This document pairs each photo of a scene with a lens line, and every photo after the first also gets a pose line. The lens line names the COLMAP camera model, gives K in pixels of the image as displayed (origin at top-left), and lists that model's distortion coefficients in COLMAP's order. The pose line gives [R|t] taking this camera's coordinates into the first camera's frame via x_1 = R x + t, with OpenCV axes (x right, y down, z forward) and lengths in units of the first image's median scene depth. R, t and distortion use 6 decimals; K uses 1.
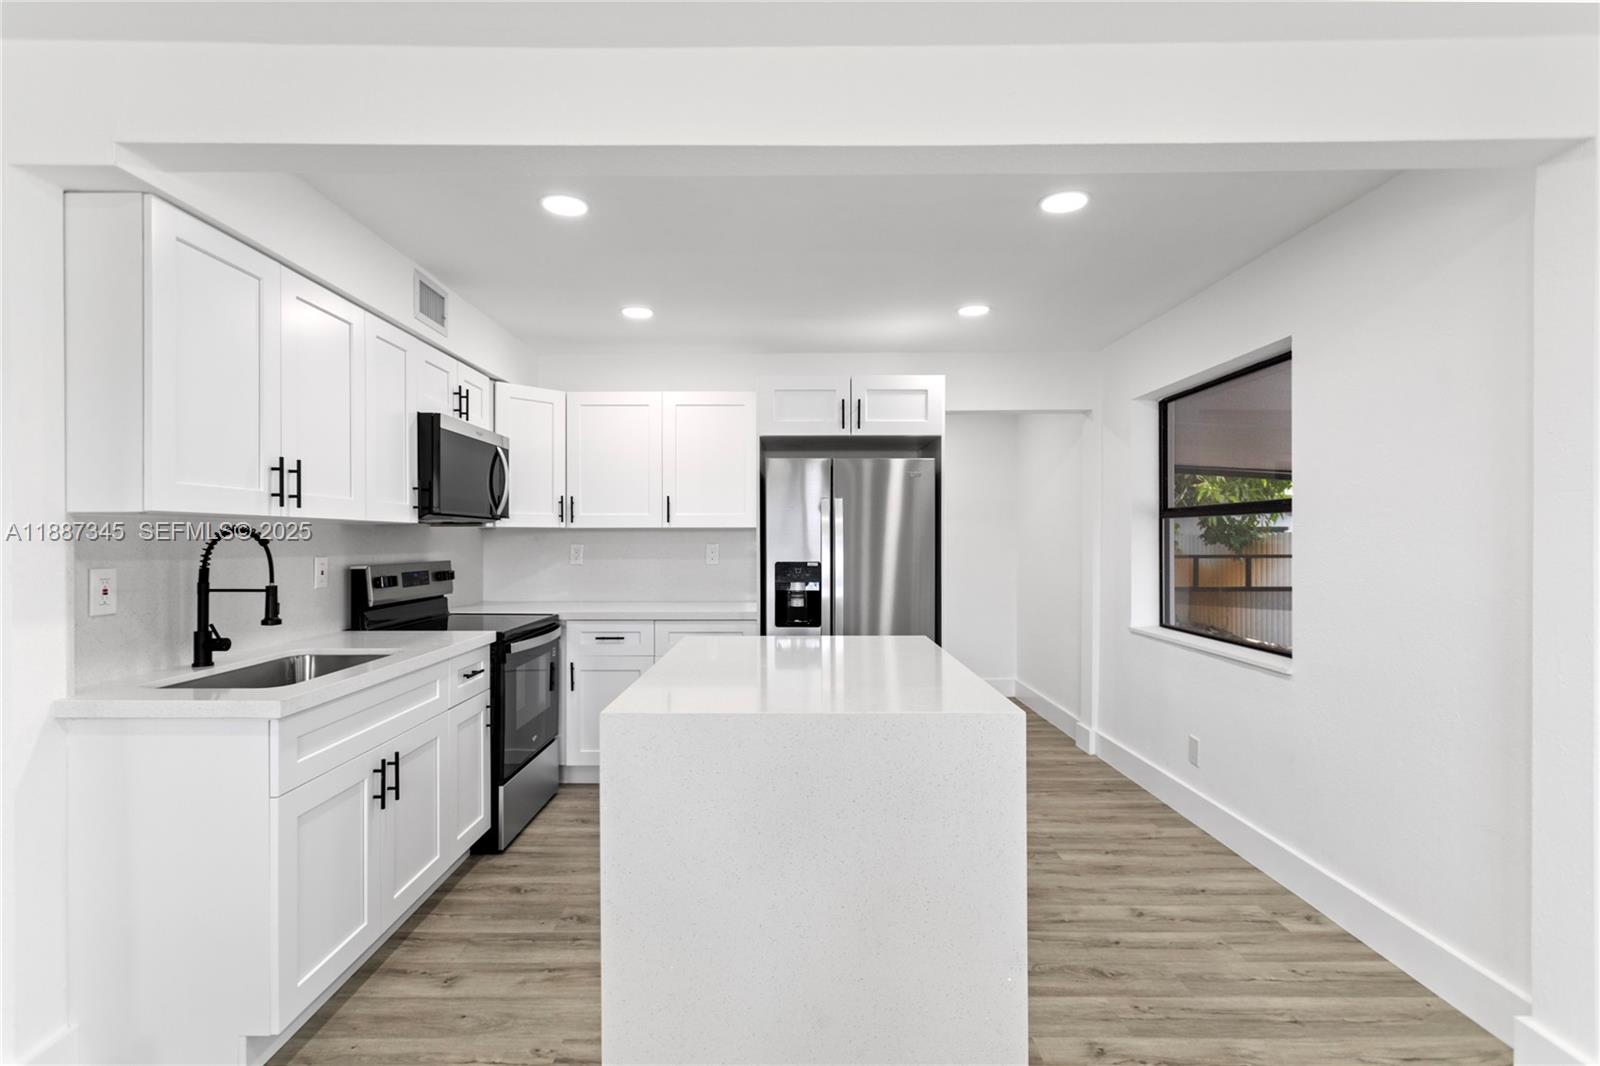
lens RADIAL K [[782.9, 0, 789.8], [0, 782.9, 509.4], [0, 0, 1]] dist [0.002486, 0.000636]
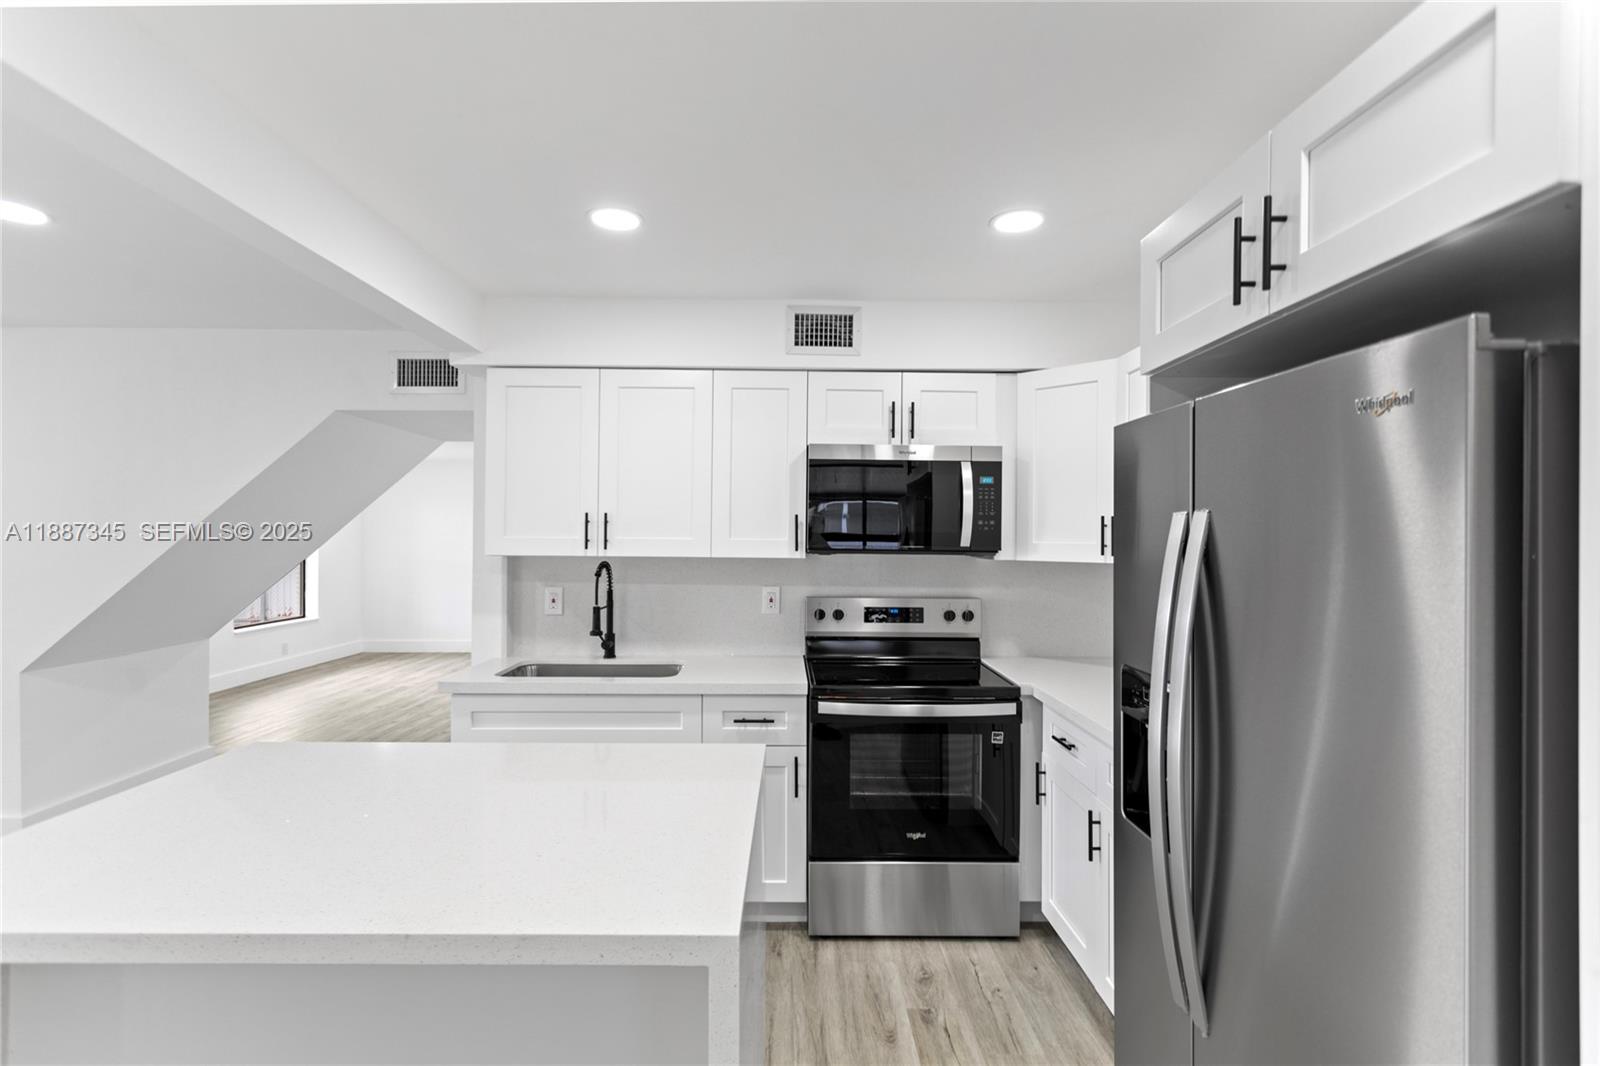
lens RADIAL K [[782.9, 0, 789.8], [0, 782.9, 509.4], [0, 0, 1]] dist [0.002486, 0.000636]
pose [[0.008225, -0.040189, -0.999158, 0.508140], [0.029580, 0.998765, -0.039929, -0.004137], [0.999529, -0.029227, 0.009404, 0.959632]]
